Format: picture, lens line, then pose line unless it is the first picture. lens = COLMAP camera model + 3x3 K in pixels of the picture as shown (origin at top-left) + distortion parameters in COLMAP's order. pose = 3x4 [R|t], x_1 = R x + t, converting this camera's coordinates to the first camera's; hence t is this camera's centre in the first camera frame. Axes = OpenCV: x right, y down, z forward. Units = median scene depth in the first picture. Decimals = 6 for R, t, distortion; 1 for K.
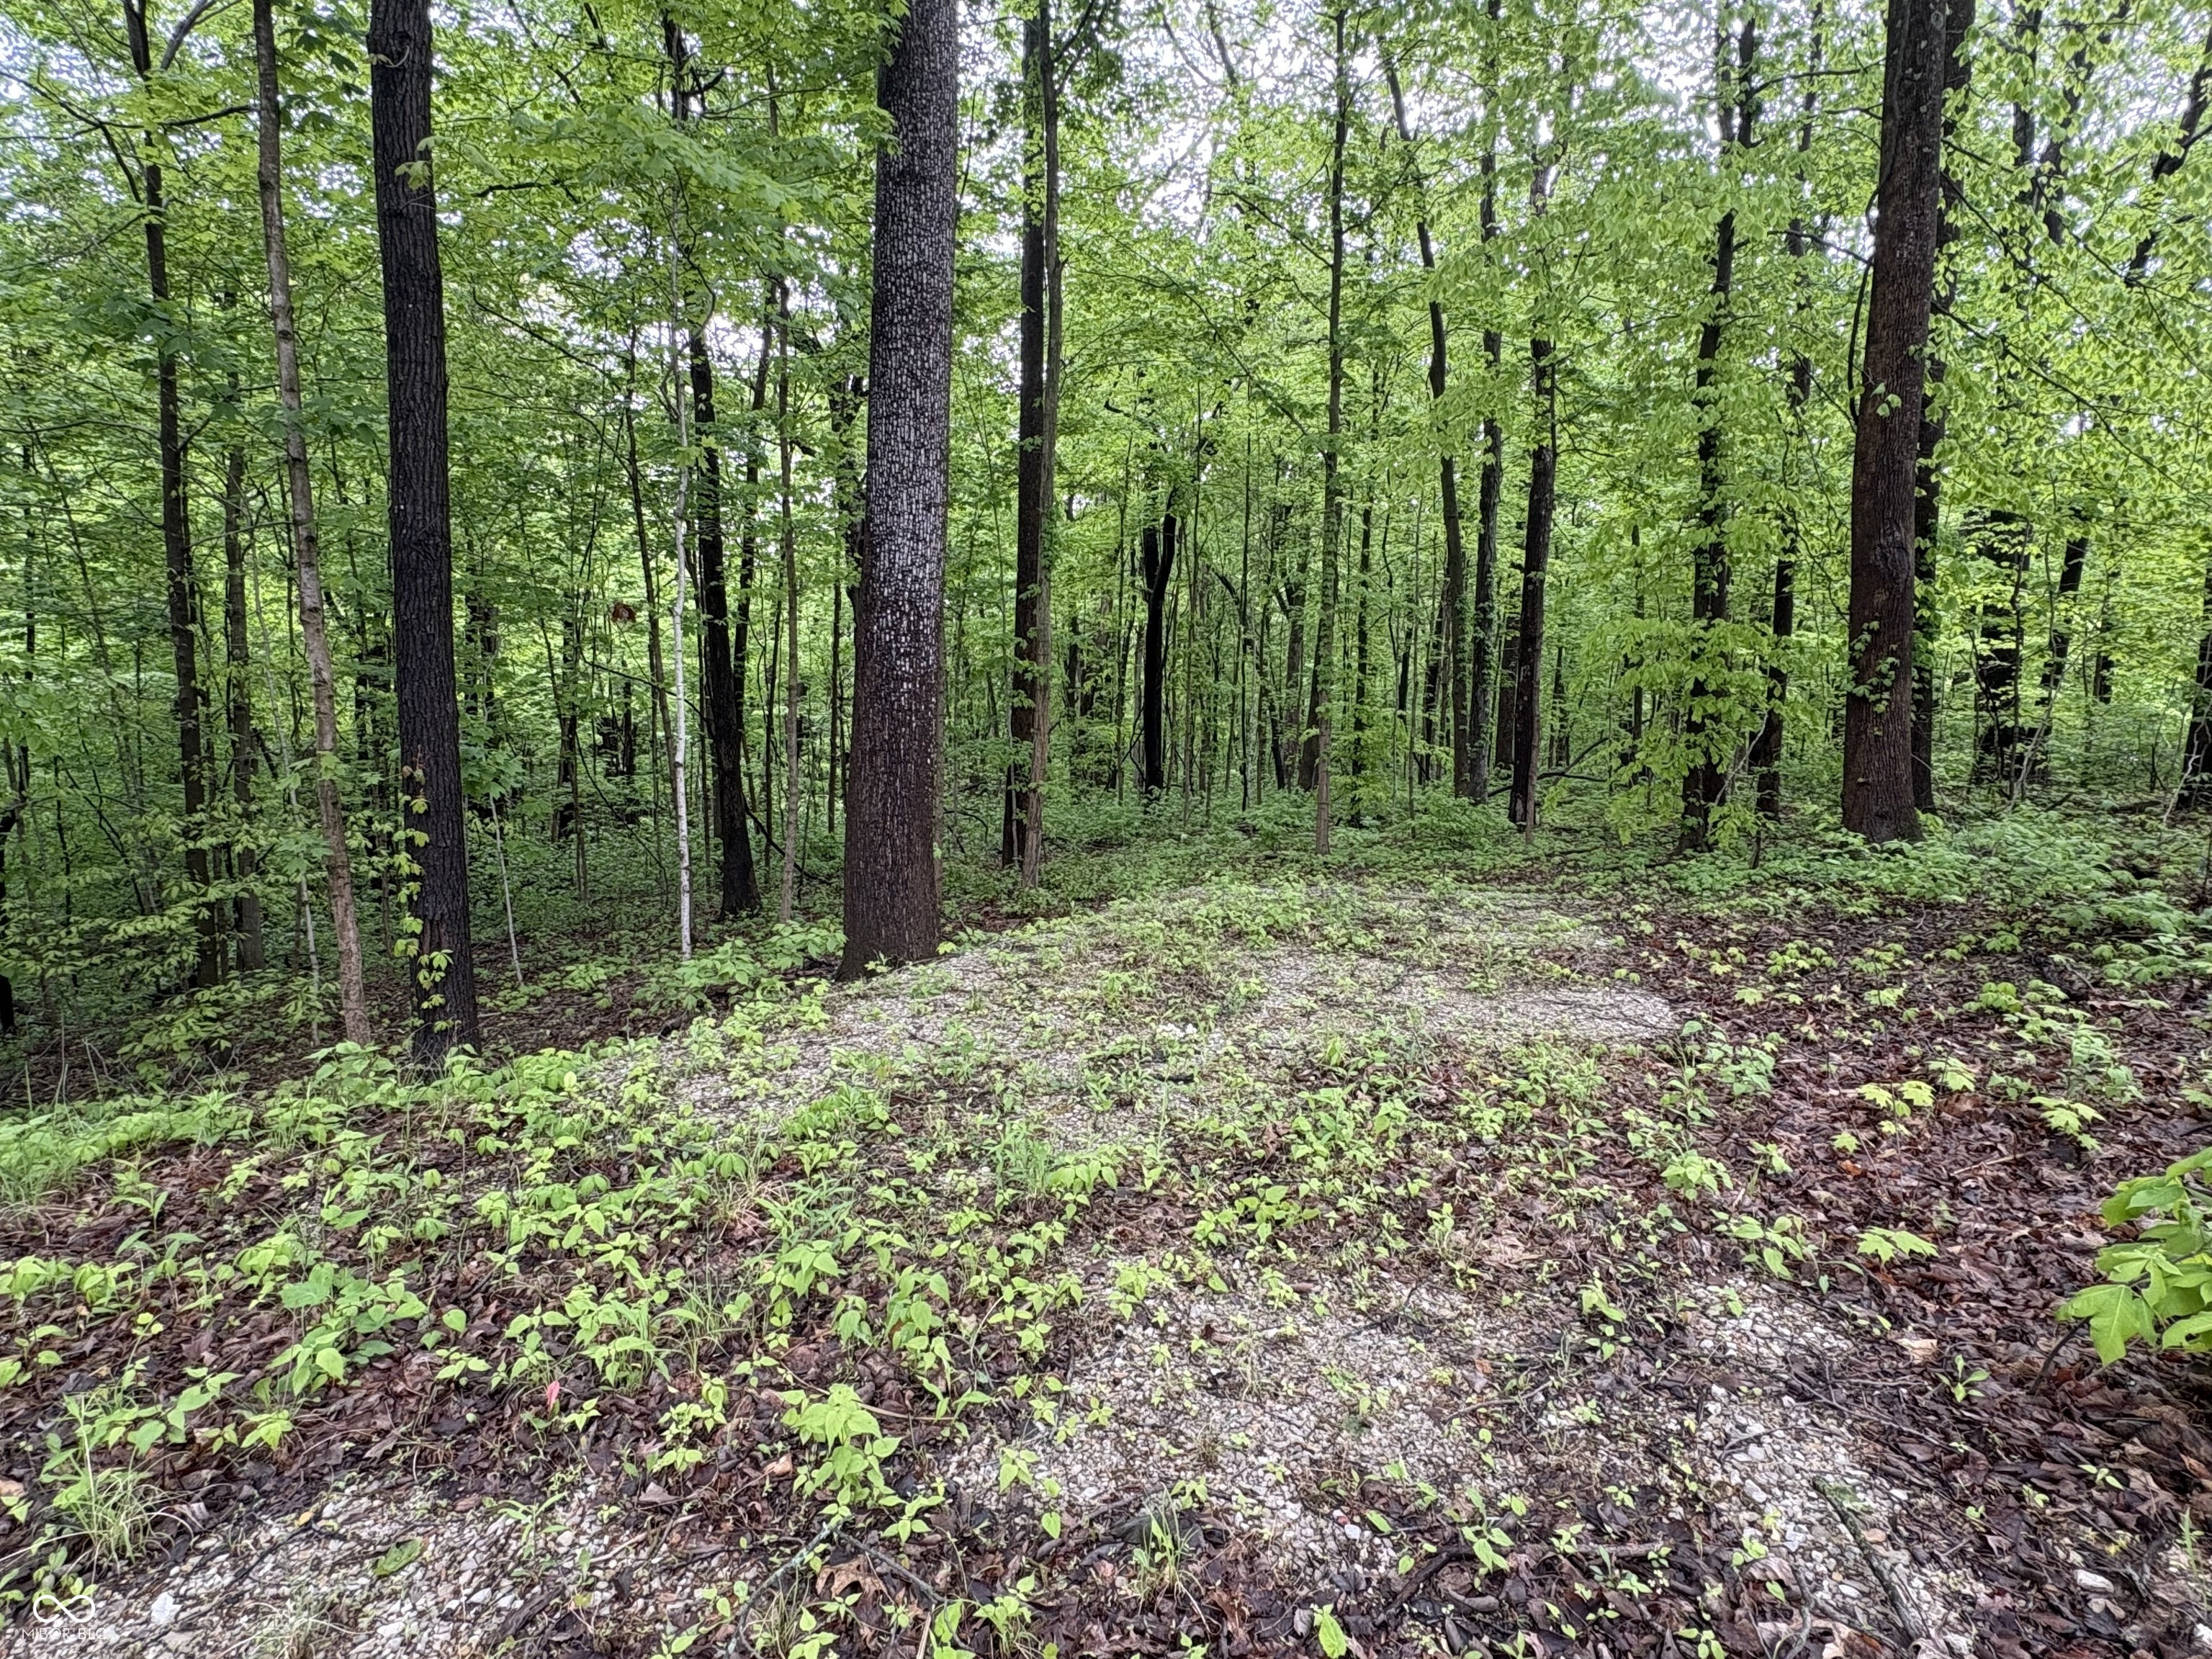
lens RADIAL K [[1159.8, 0, 1098.0], [0, 1159.8, 818.2], [0, 0, 1]] dist [0.001432, 0.000838]
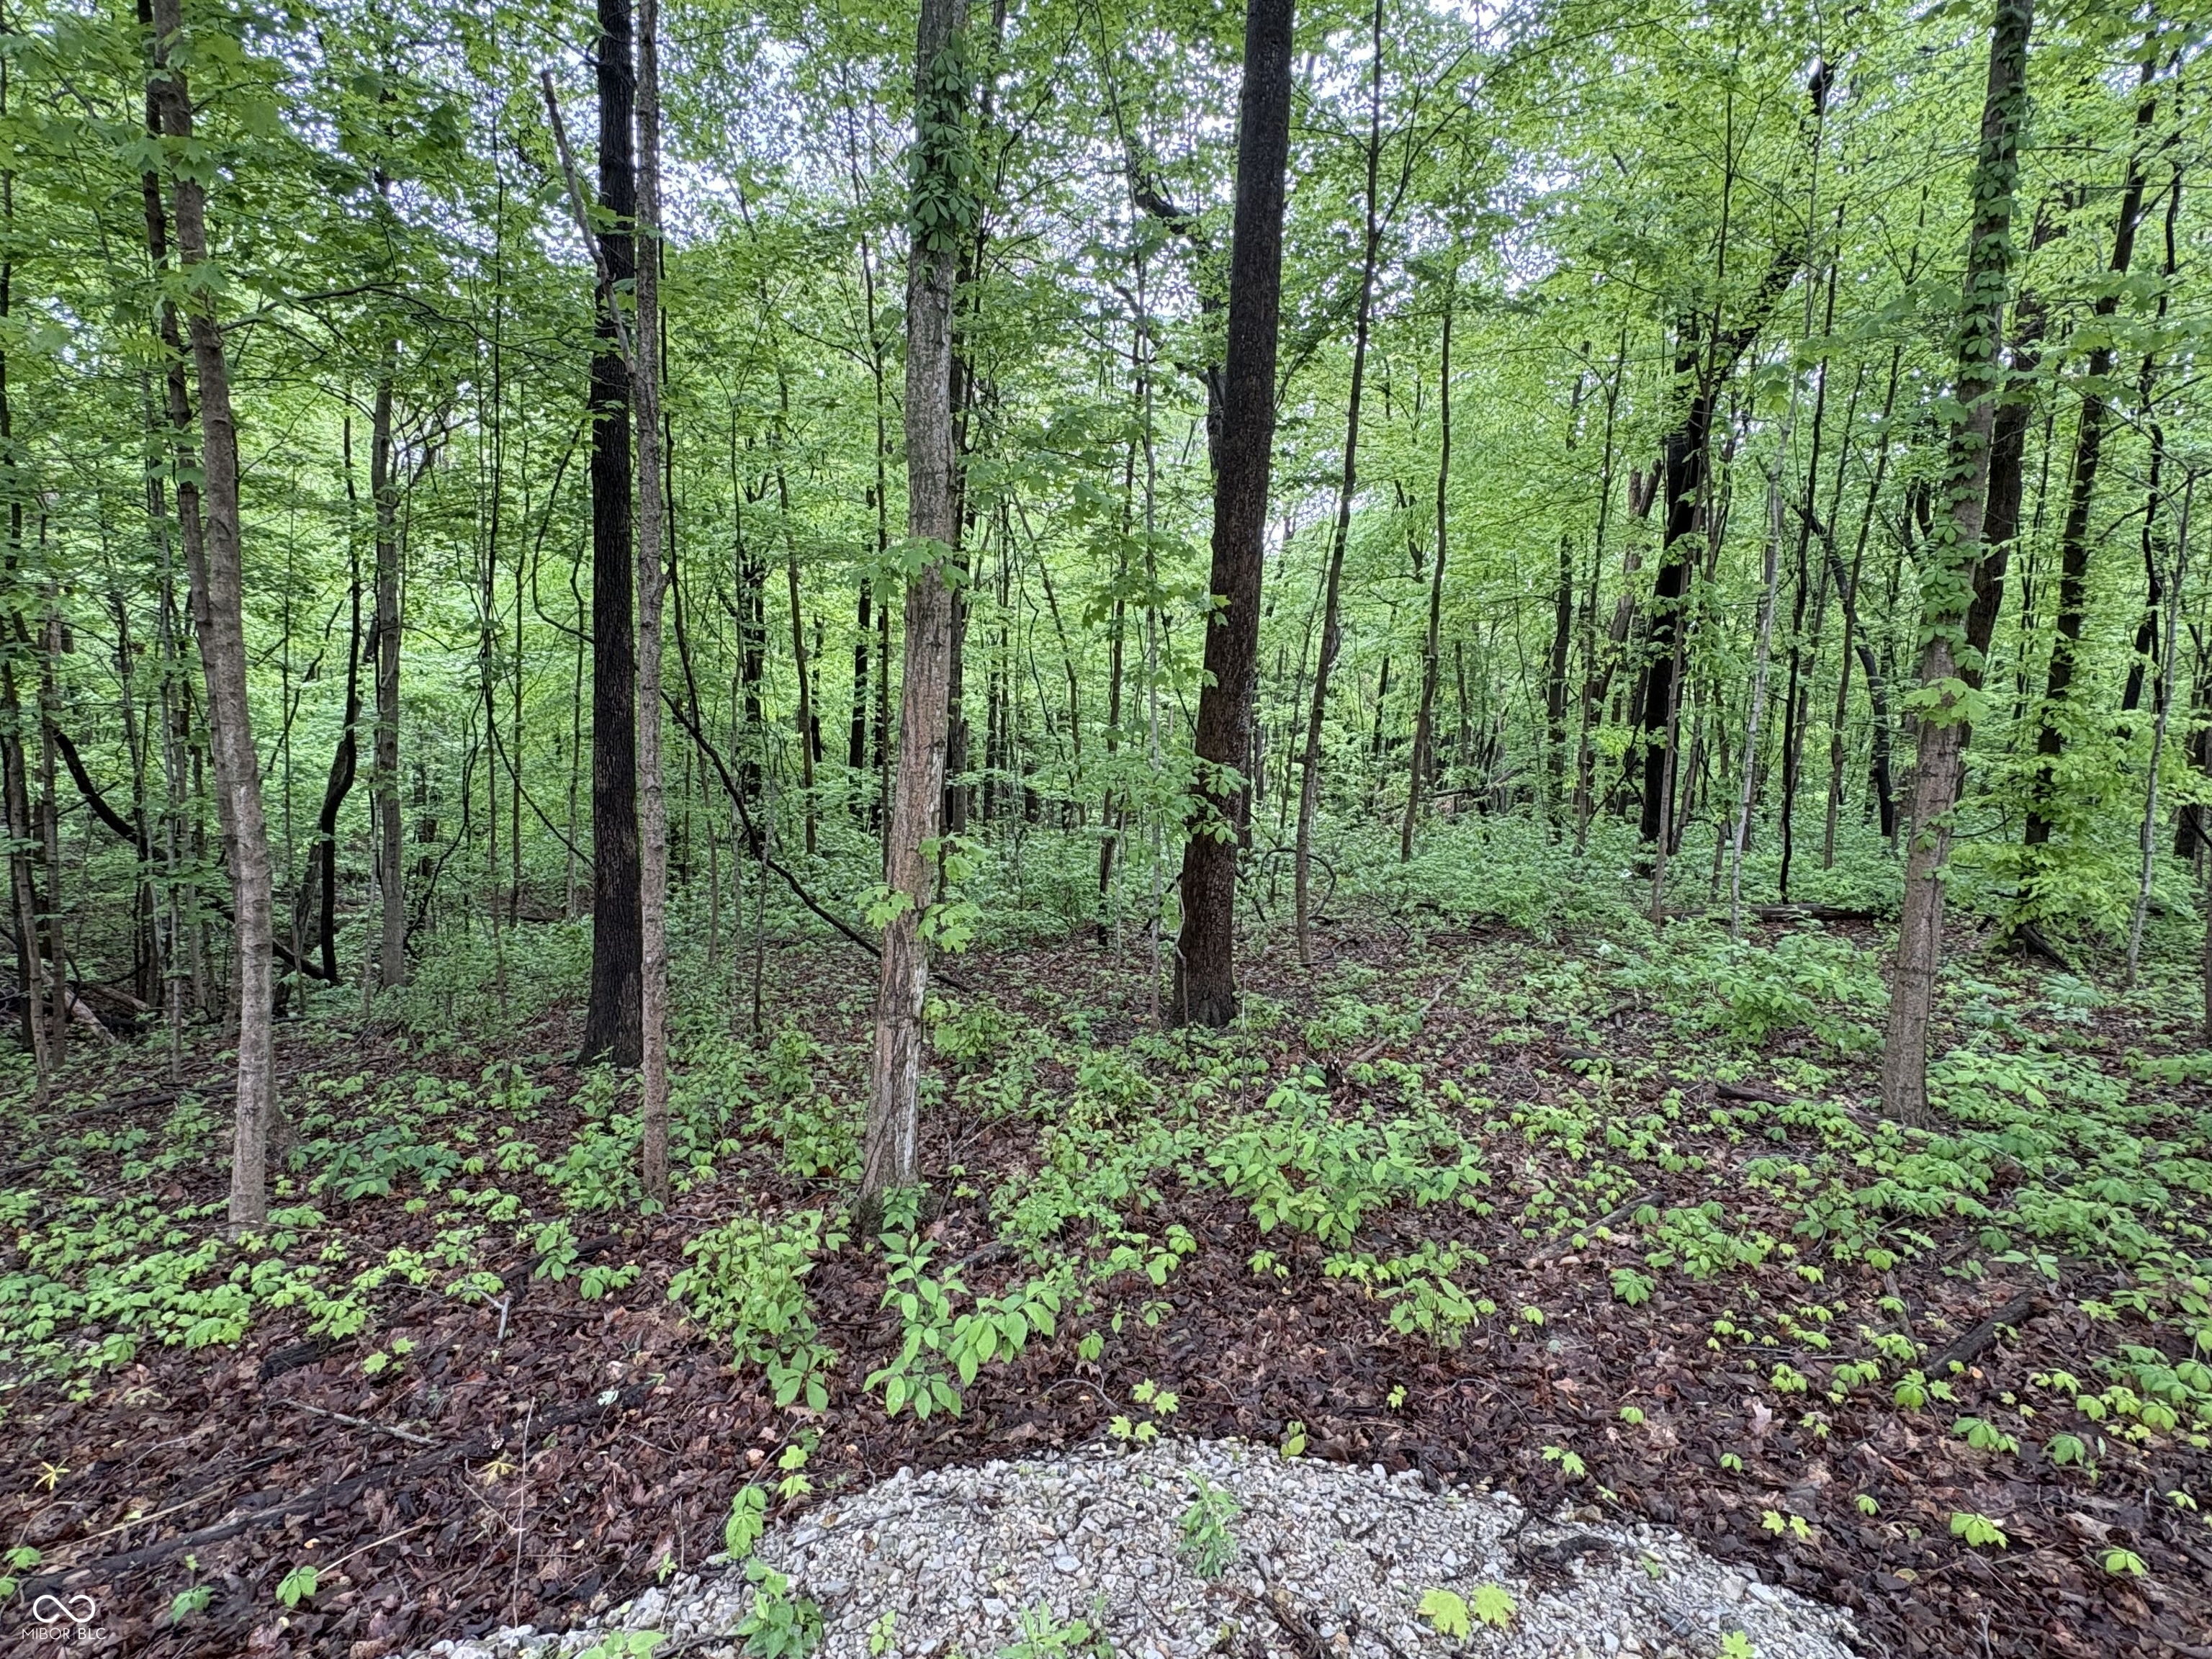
lens RADIAL K [[1159.8, 0, 1109.2], [0, 1159.8, 828.9], [0, 0, 1]] dist [0.001432, 0.000838]
pose [[0.900075, 0.064334, -0.430960, 0.121947], [-0.058905, 0.997926, 0.025946, -0.049301], [0.431736, 0.002032, 0.901998, 0.580370]]
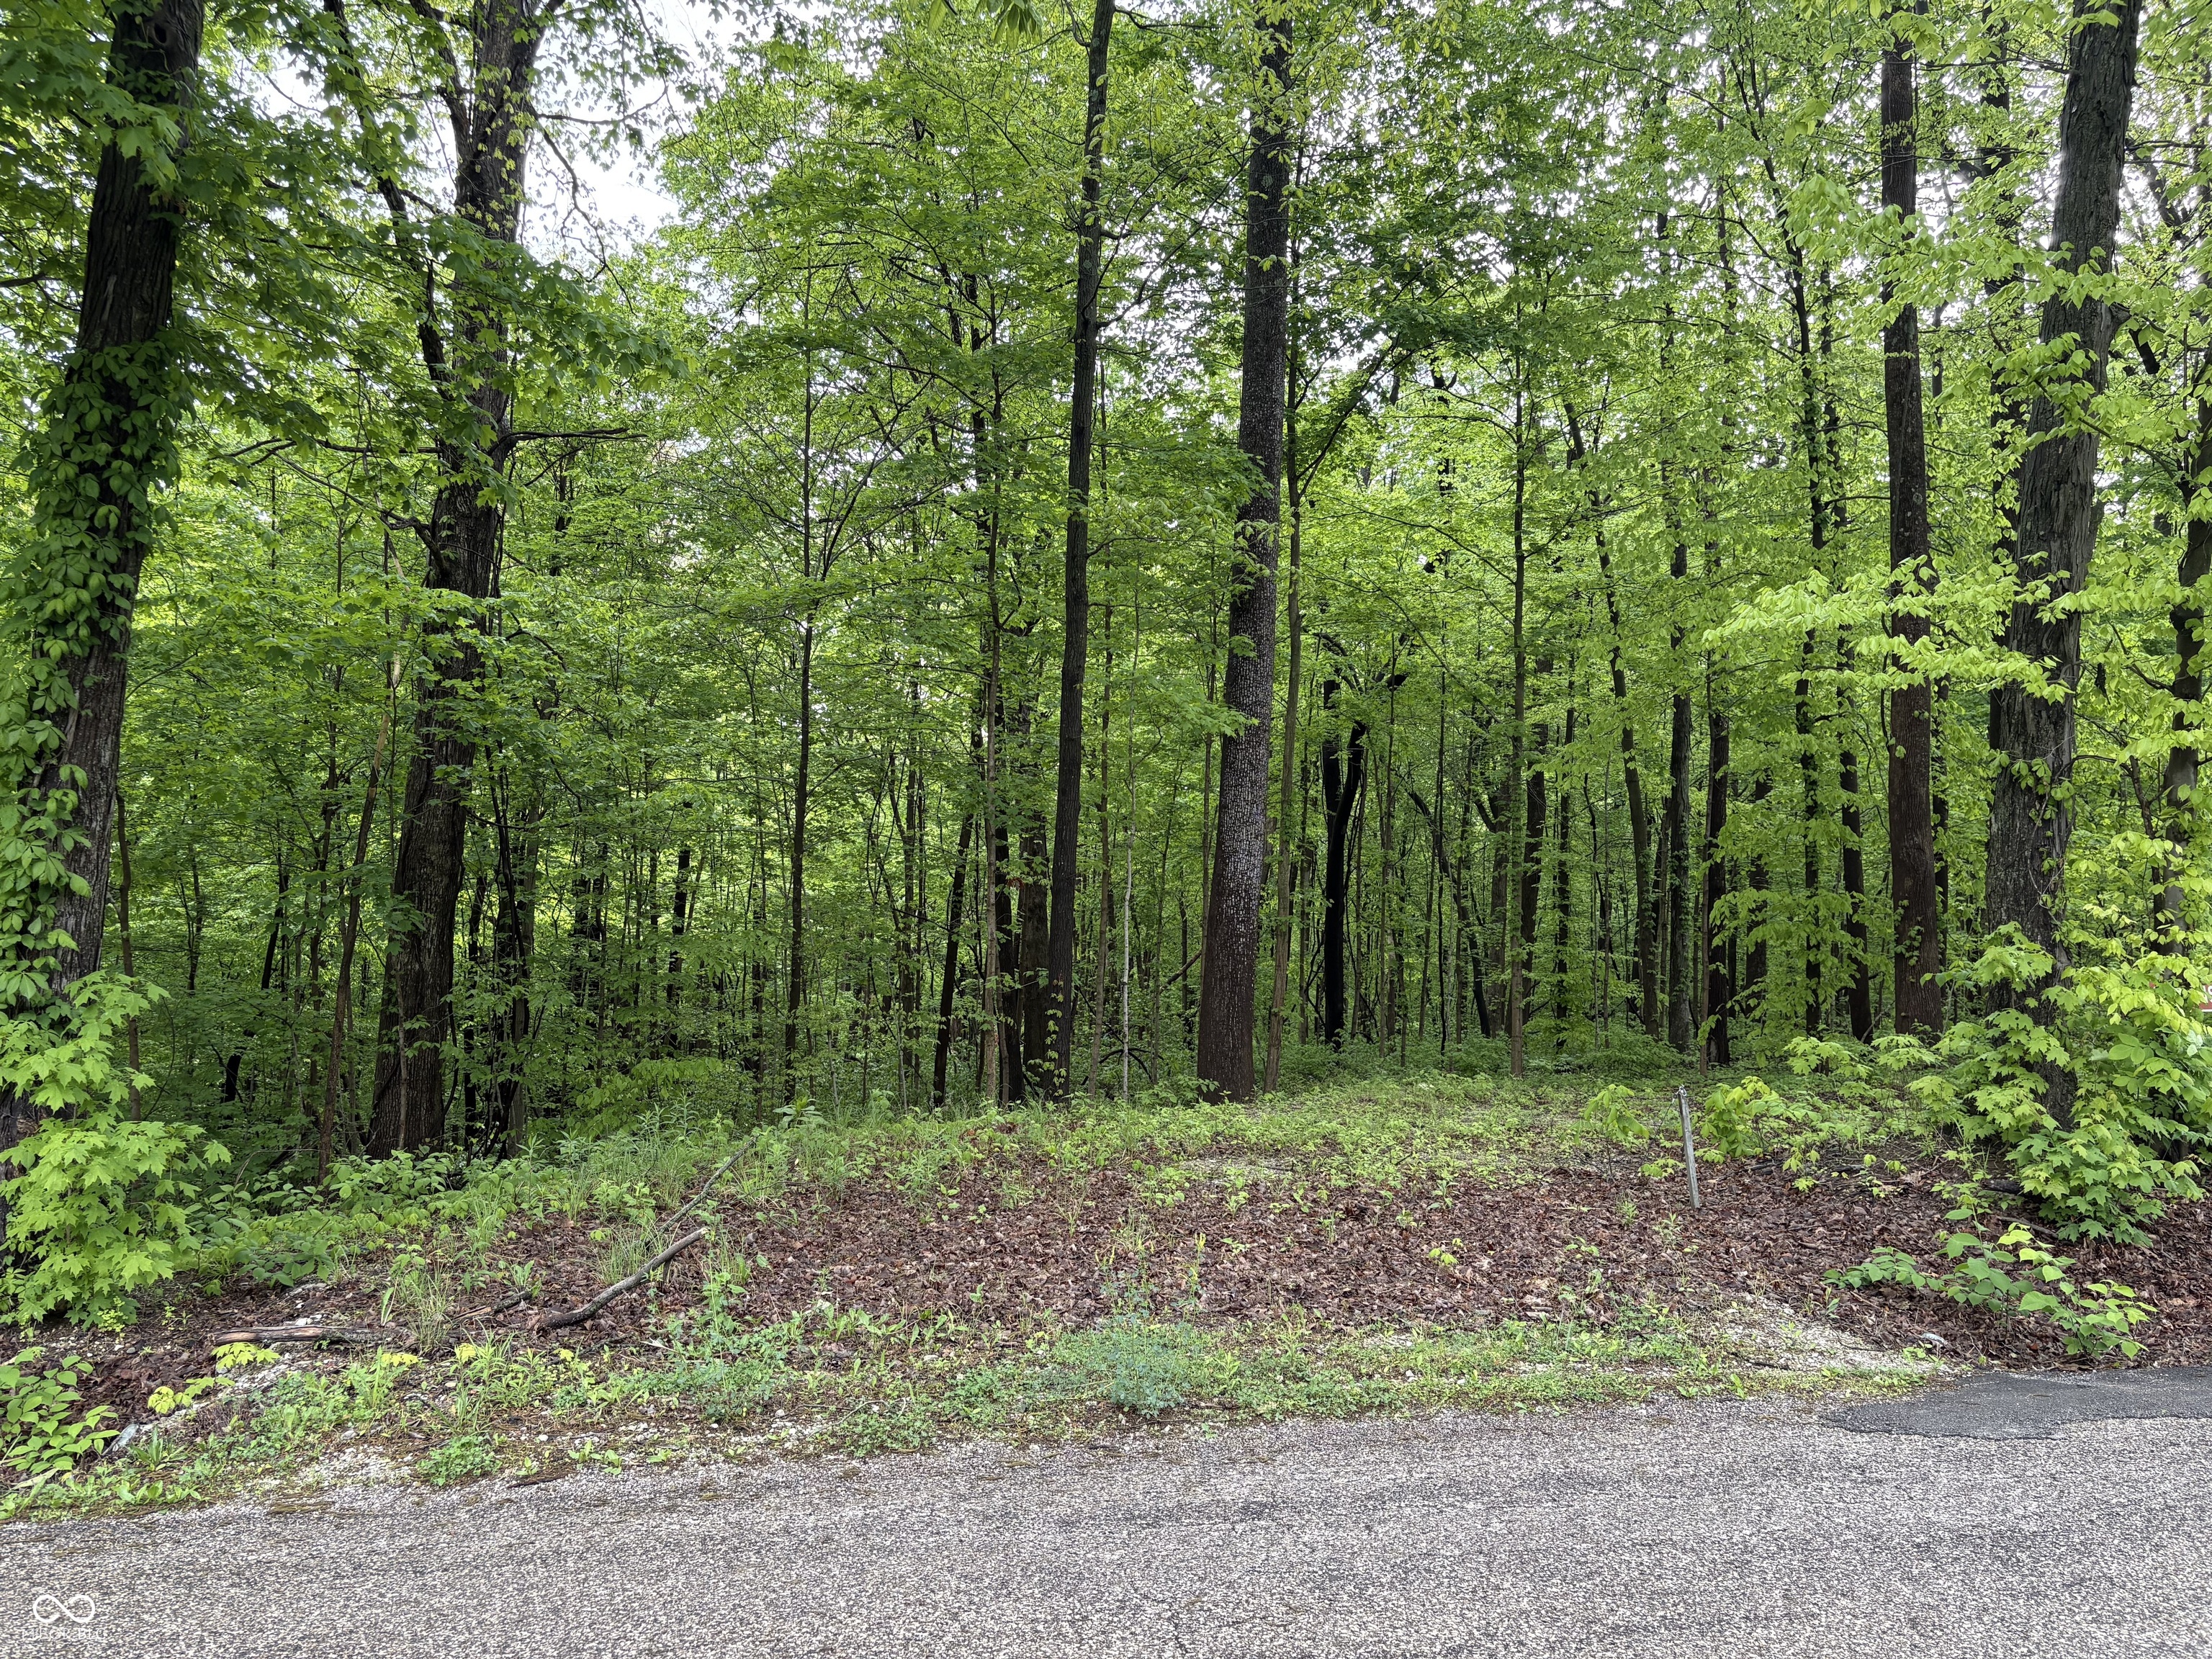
lens RADIAL K [[1675.4, 0, 1098.6], [0, 1675.4, 835.7], [0, 0, 1]] dist [0.043812, 0.001113]
pose [[0.997243, 0.010471, -0.073458, -0.093373], [-0.021507, 0.988285, -0.151097, 0.050970], [0.071016, 0.152260, 0.985786, -0.671589]]
